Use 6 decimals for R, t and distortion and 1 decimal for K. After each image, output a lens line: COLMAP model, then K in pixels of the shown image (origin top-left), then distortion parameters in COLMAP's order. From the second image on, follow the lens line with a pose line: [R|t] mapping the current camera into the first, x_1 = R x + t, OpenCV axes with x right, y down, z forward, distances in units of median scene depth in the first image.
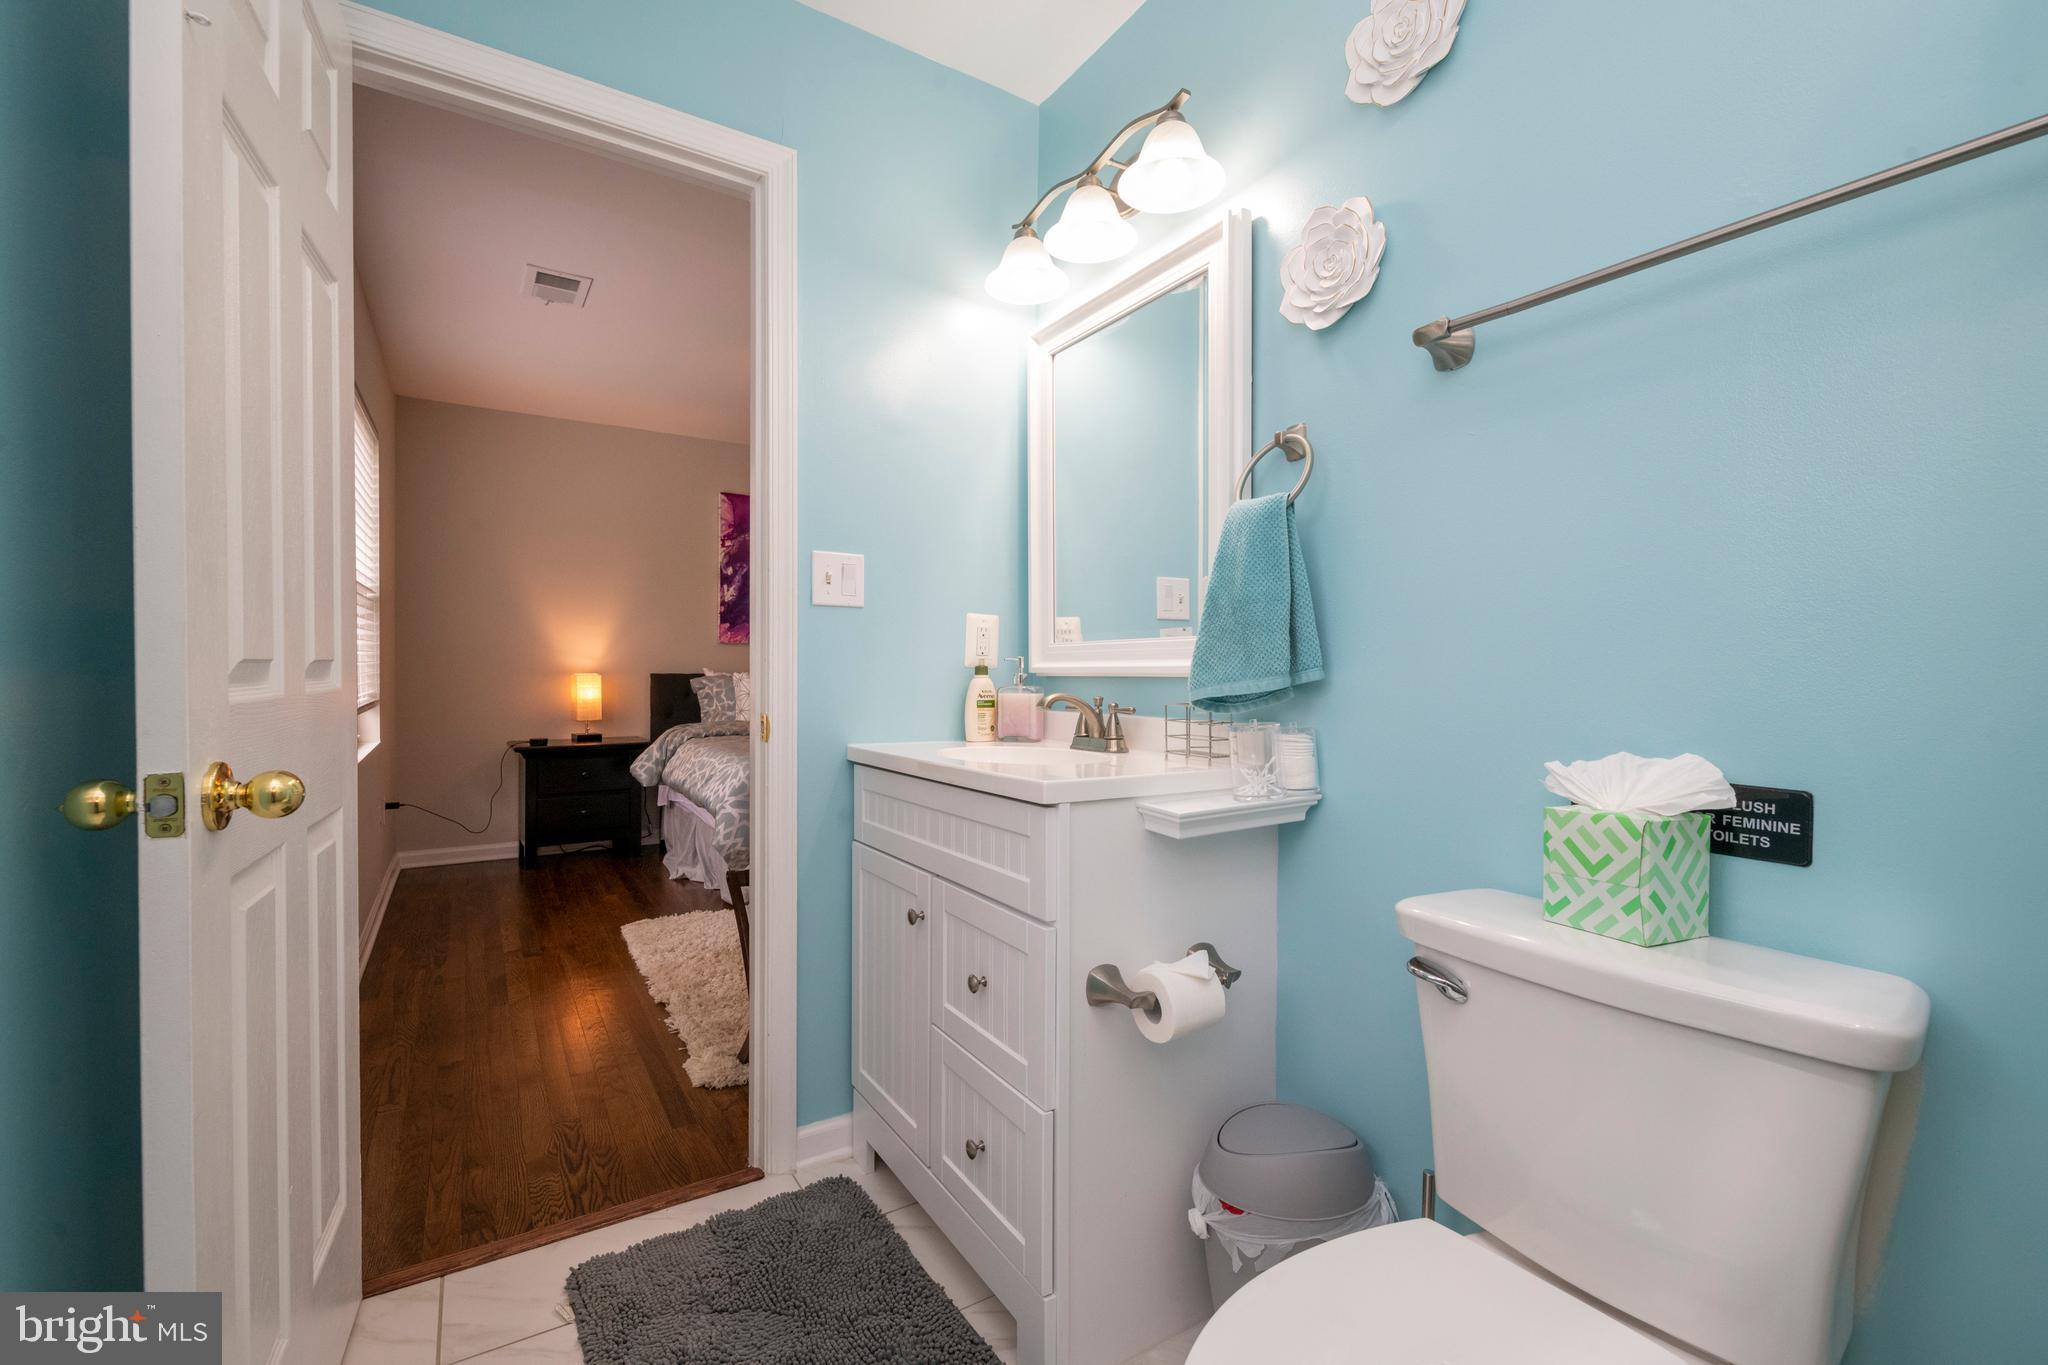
lens RADIAL K [[915.7, 0, 1022.0], [0, 915.7, 674.7], [0, 0, 1]] dist [-0.002019, -0.000451]
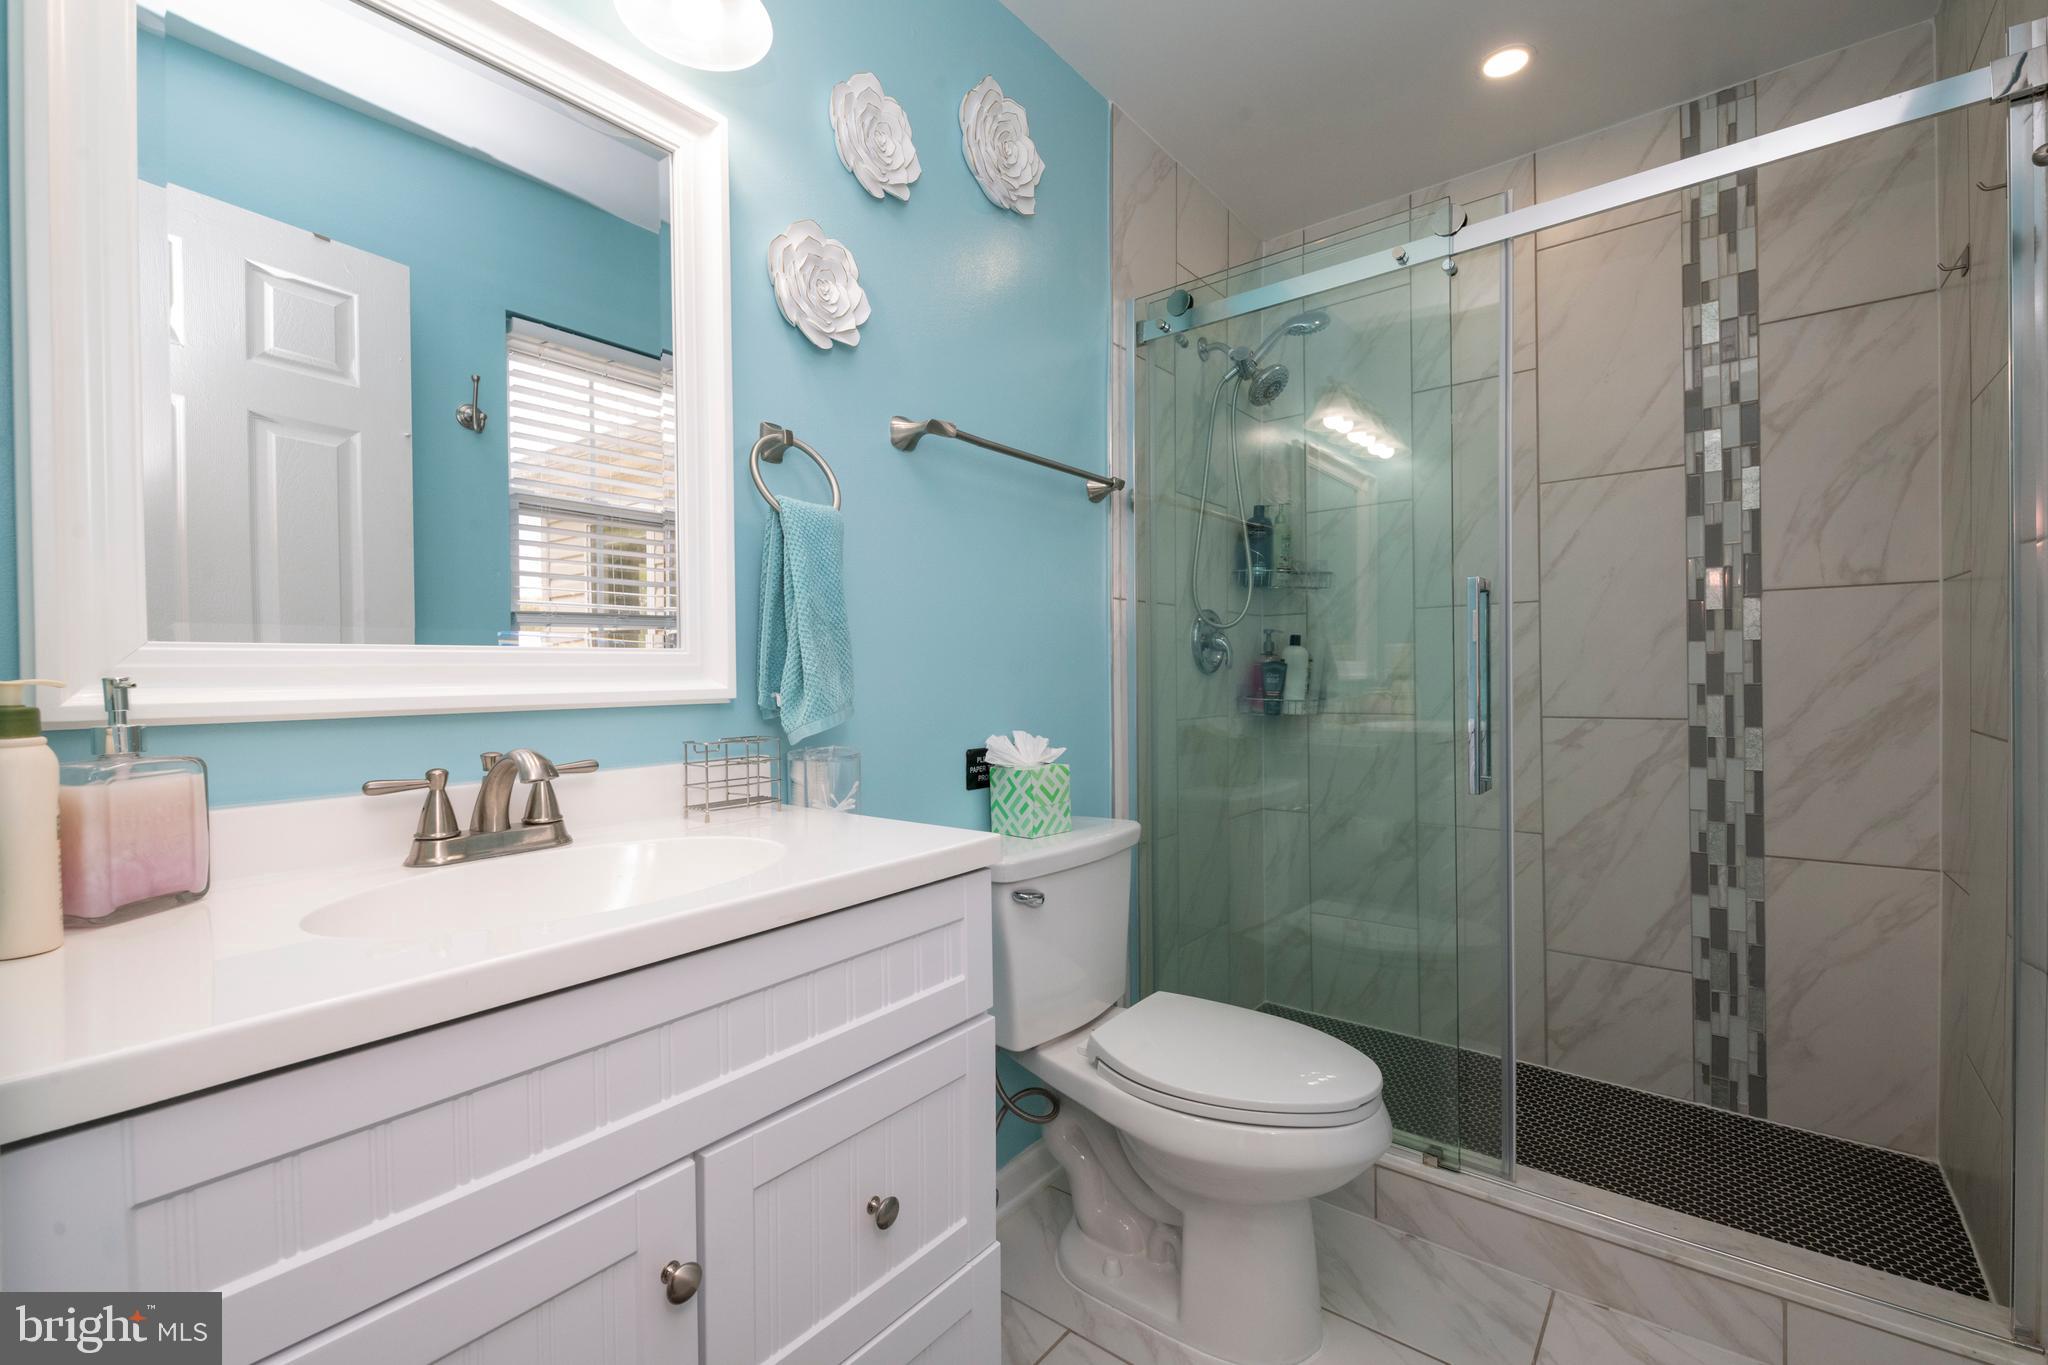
lens RADIAL K [[915.7, 0, 1022.0], [0, 915.7, 674.7], [0, 0, 1]] dist [-0.002019, -0.000451]
pose [[-0.378967, -0.002407, 0.925407, -0.960795], [0.013198, 0.999881, 0.008006, -0.039461], [-0.925316, 0.015248, -0.378890, 1.679553]]
